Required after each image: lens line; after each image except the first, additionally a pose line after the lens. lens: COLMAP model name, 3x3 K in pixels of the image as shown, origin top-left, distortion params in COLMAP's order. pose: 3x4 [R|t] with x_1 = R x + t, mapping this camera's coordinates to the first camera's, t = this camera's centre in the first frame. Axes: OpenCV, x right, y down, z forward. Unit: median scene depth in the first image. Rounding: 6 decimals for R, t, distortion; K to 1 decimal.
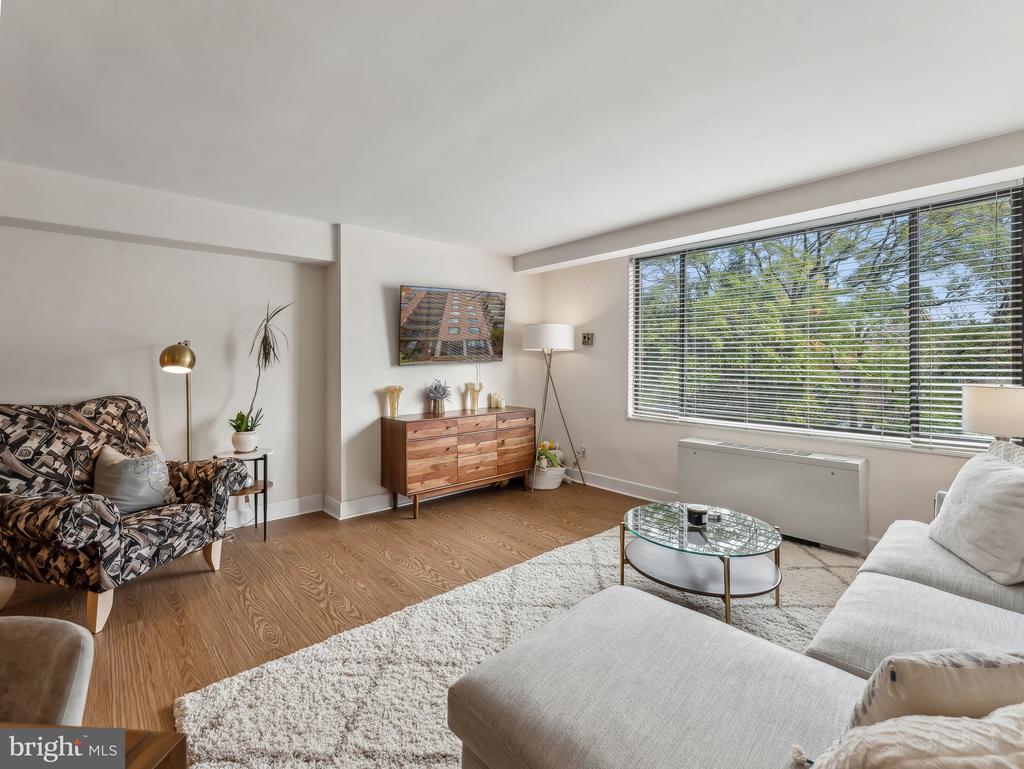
lens RADIAL K [[469.3, 0, 509.5], [0, 469.3, 360.1], [0, 0, 1]] dist [0.000139, 0.000304]
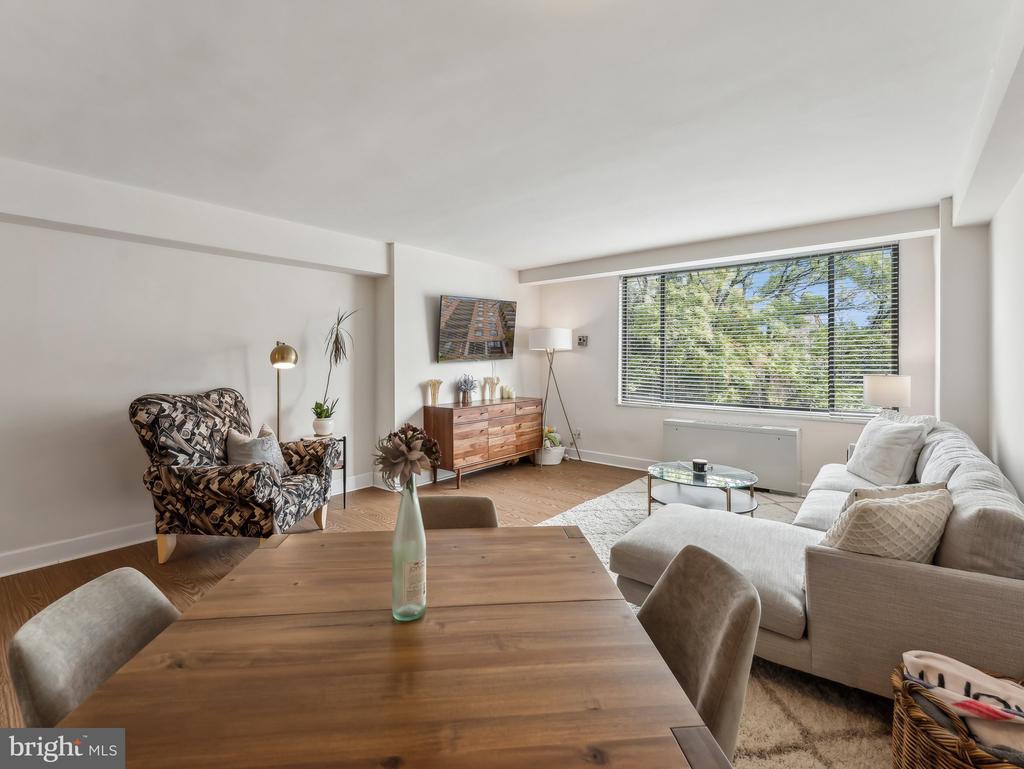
lens RADIAL K [[461.0, 0, 511.5], [0, 461.0, 361.2], [0, 0, 1]] dist [-0.000675, -0.000206]
pose [[0.989998, 0.000193, 0.141079, -0.235887], [-0.001061, 0.999981, 0.006078, 0.001040], [-0.141075, -0.006167, 0.989980, -0.199093]]
